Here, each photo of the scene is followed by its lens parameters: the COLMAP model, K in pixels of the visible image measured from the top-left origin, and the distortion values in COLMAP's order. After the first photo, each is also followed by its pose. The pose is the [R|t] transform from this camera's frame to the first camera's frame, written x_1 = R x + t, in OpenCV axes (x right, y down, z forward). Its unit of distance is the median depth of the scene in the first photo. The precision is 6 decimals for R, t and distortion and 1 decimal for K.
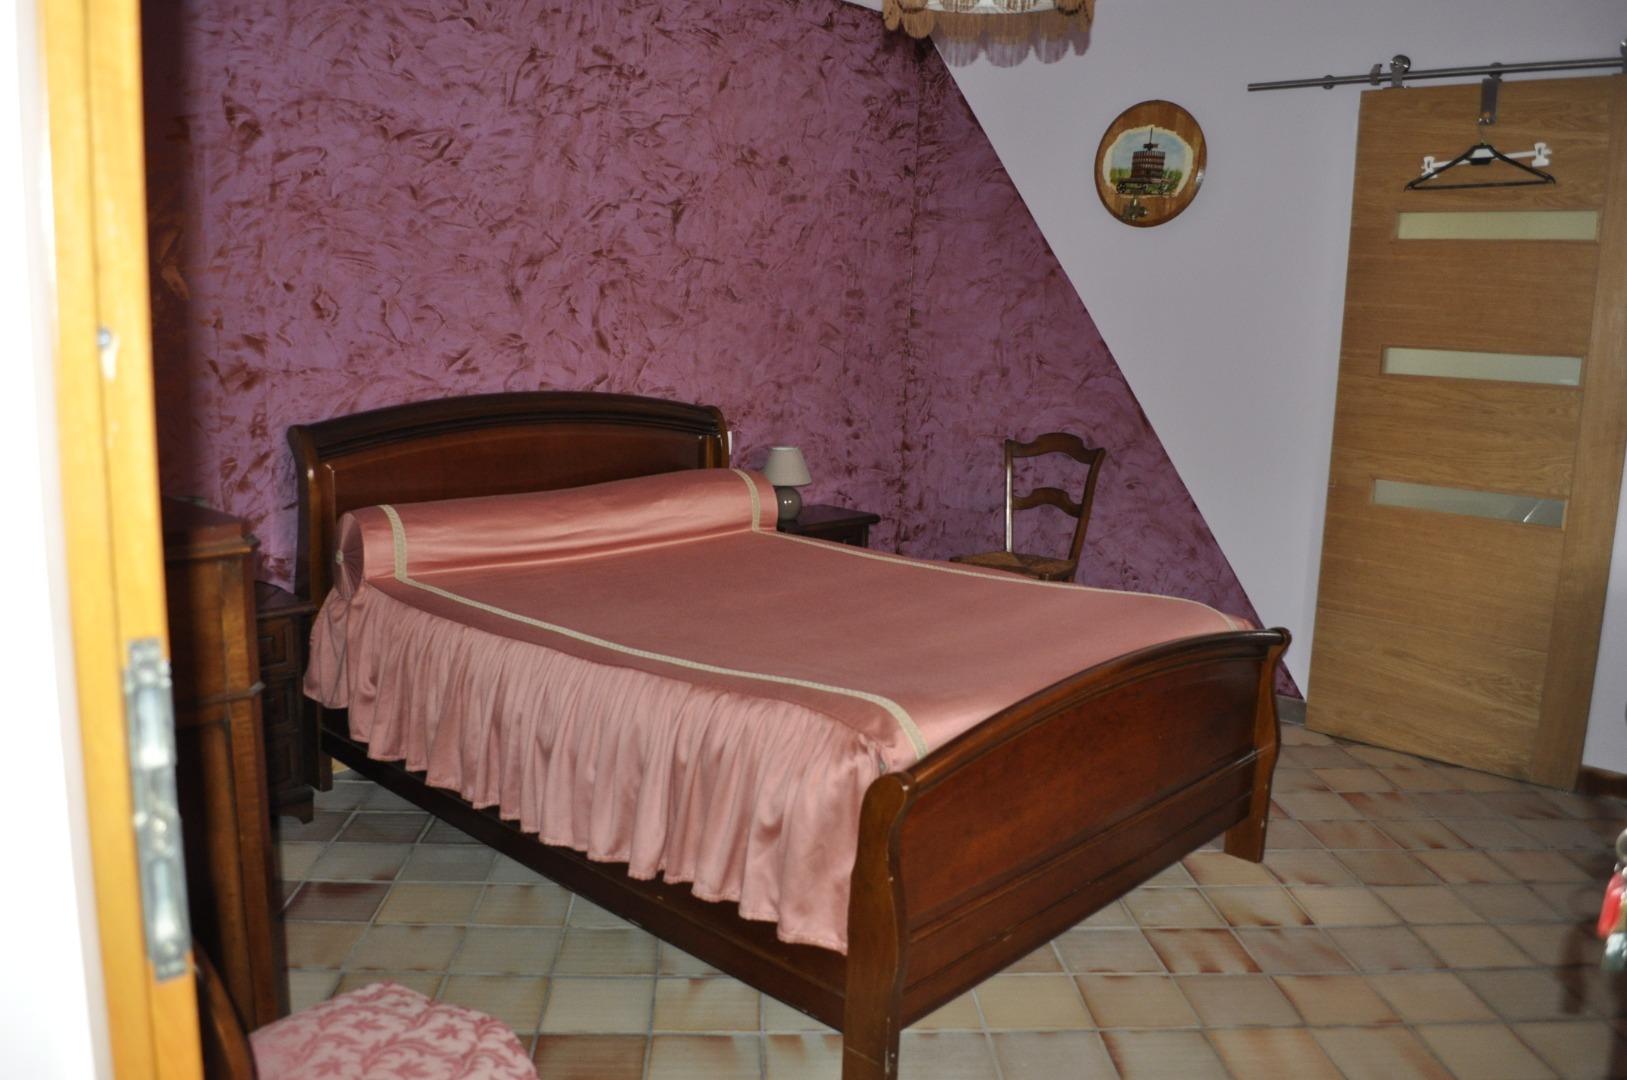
lens RADIAL K [[1283.9, 0, 813.5], [0, 1283.9, 540.0], [0, 0, 1]] dist [-0.080532, 0.009931]
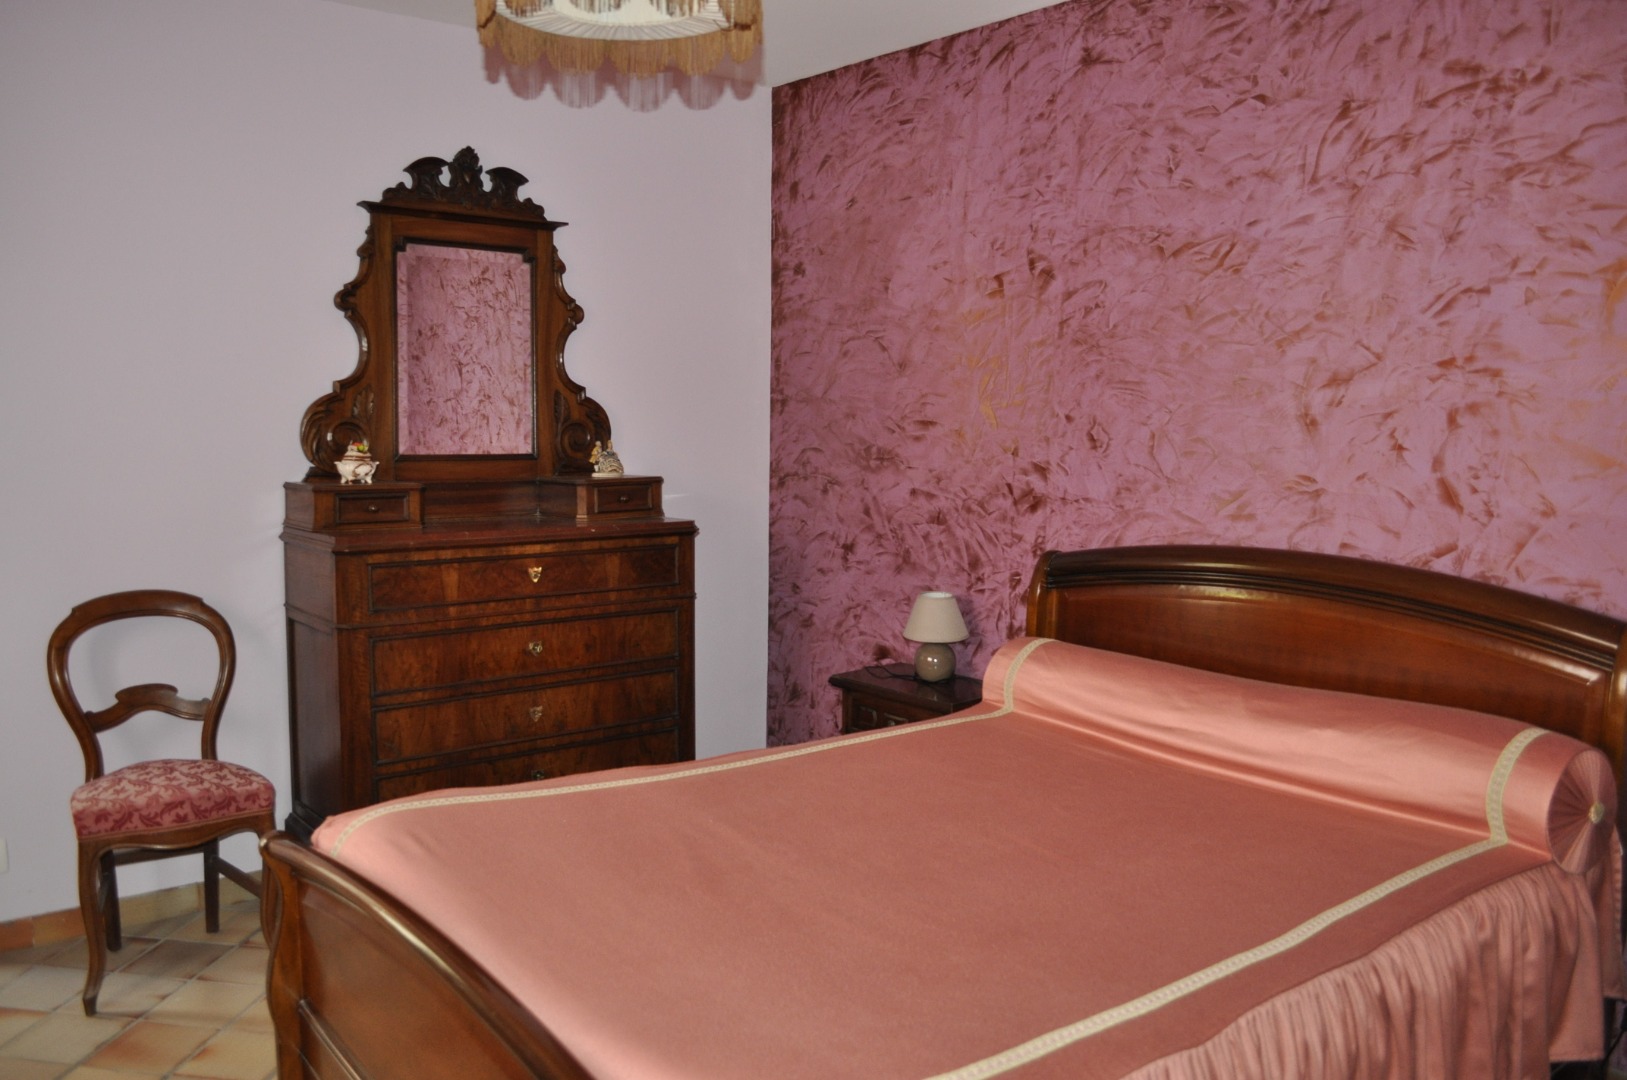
lens RADIAL K [[1283.9, 0, 813.5], [0, 1283.9, 540.0], [0, 0, 1]] dist [-0.080532, 0.009931]
pose [[-0.153829, 0.066186, -0.985878, 0.585196], [-0.191435, 0.976853, 0.095450, -0.144604], [0.969376, 0.203414, -0.137598, 0.852821]]
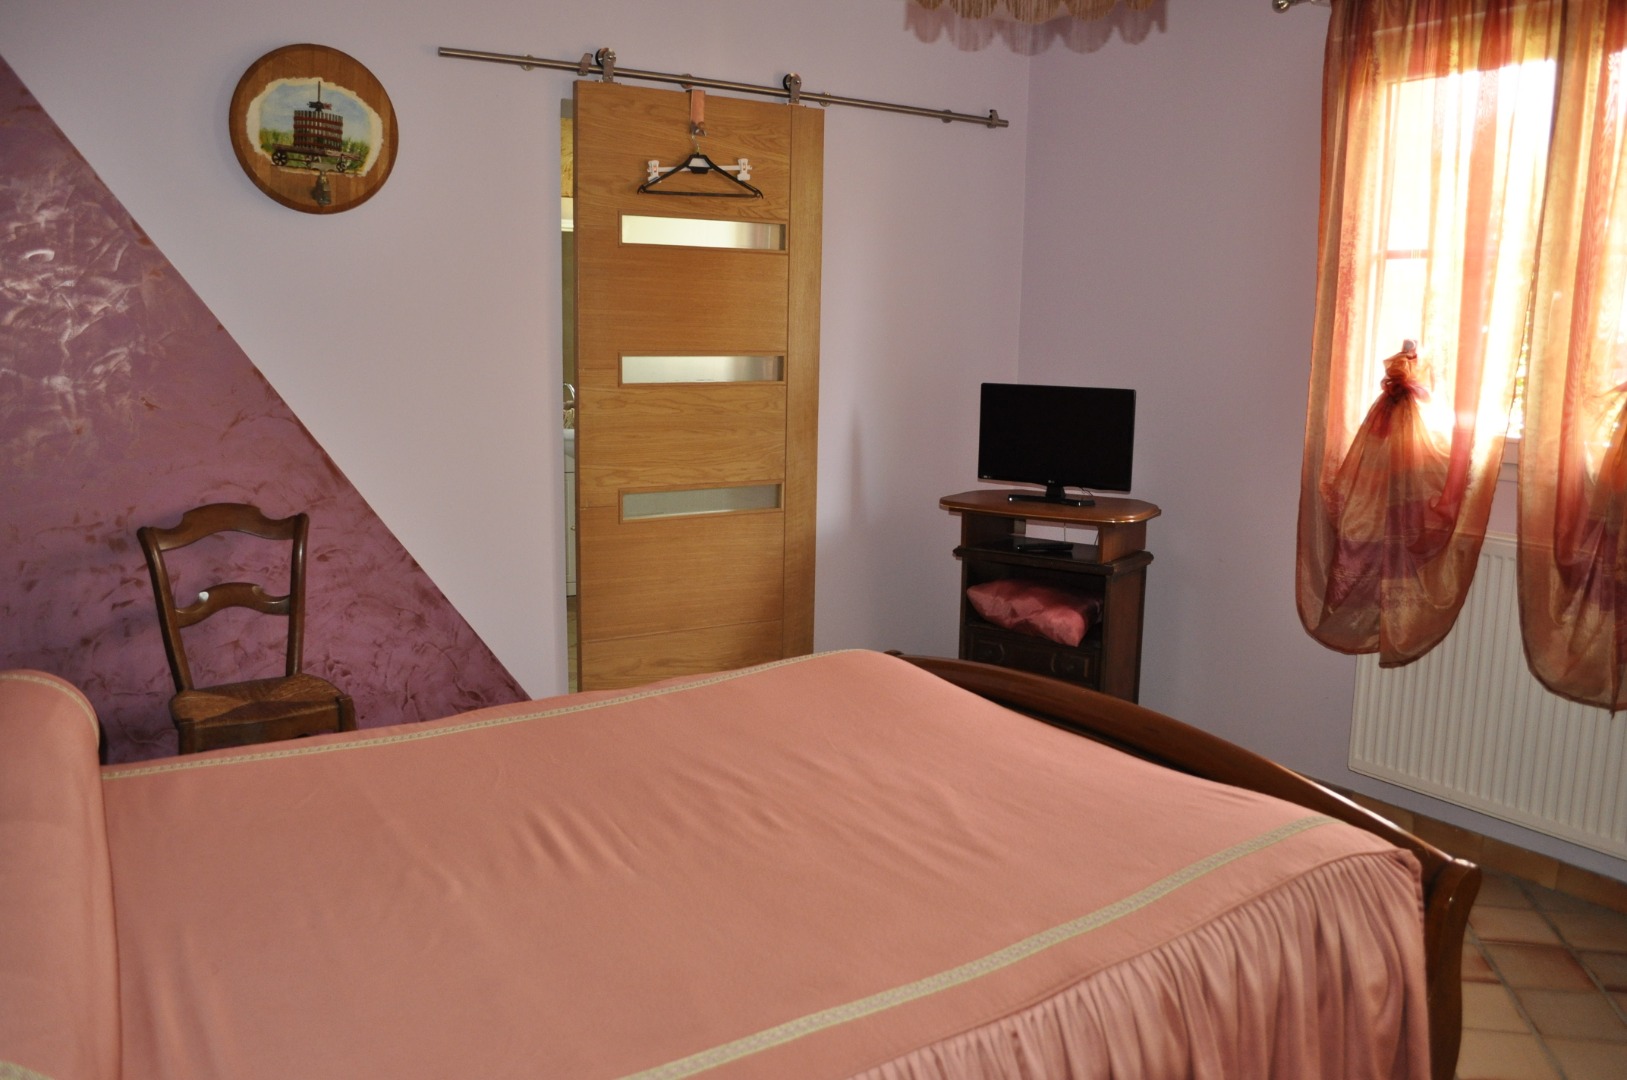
lens RADIAL K [[1283.9, 0, 813.5], [0, 1283.9, 540.0], [0, 0, 1]] dist [-0.080532, 0.009931]
pose [[0.260273, -0.181569, 0.948309, -0.486020], [0.167248, 0.975791, 0.140927, -0.138012], [-0.950939, 0.121924, 0.284339, 0.643780]]
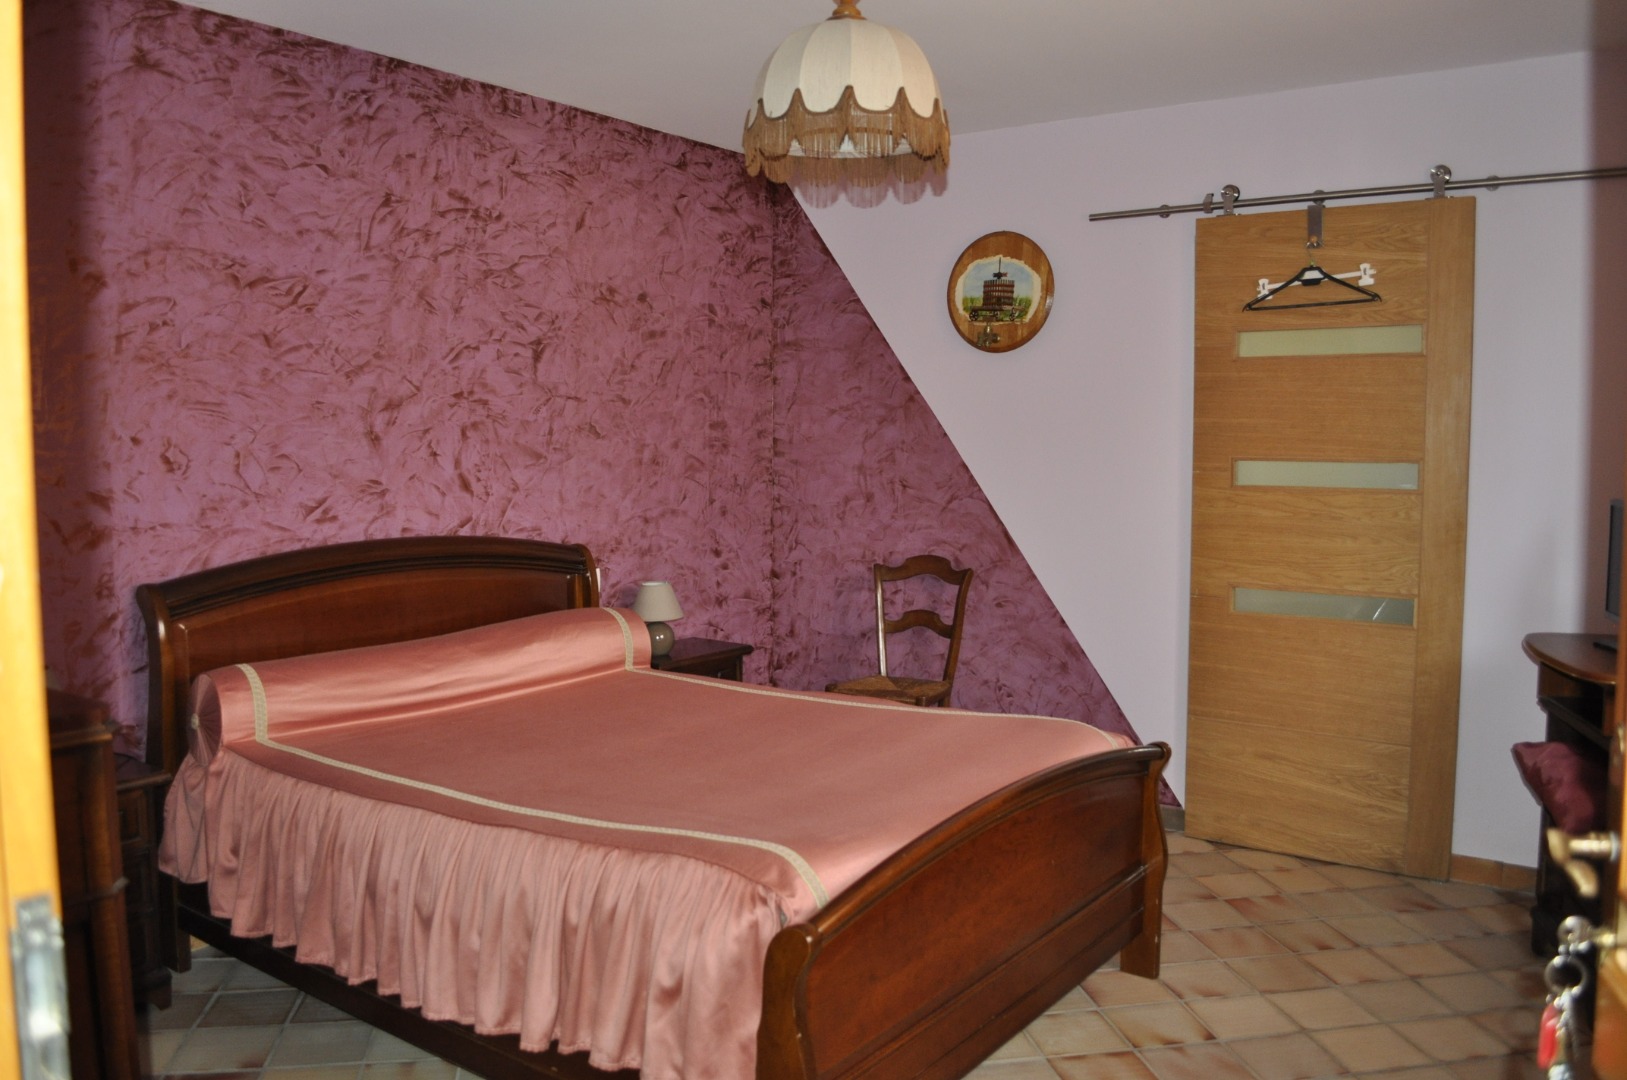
lens RADIAL K [[1283.9, 0, 813.5], [0, 1283.9, 540.0], [0, 0, 1]] dist [-0.080532, 0.009931]
pose [[0.992982, -0.040665, 0.111053, -0.011277], [0.050746, 0.994692, -0.089513, -0.012218], [-0.106823, 0.094521, 0.989775, 0.005892]]
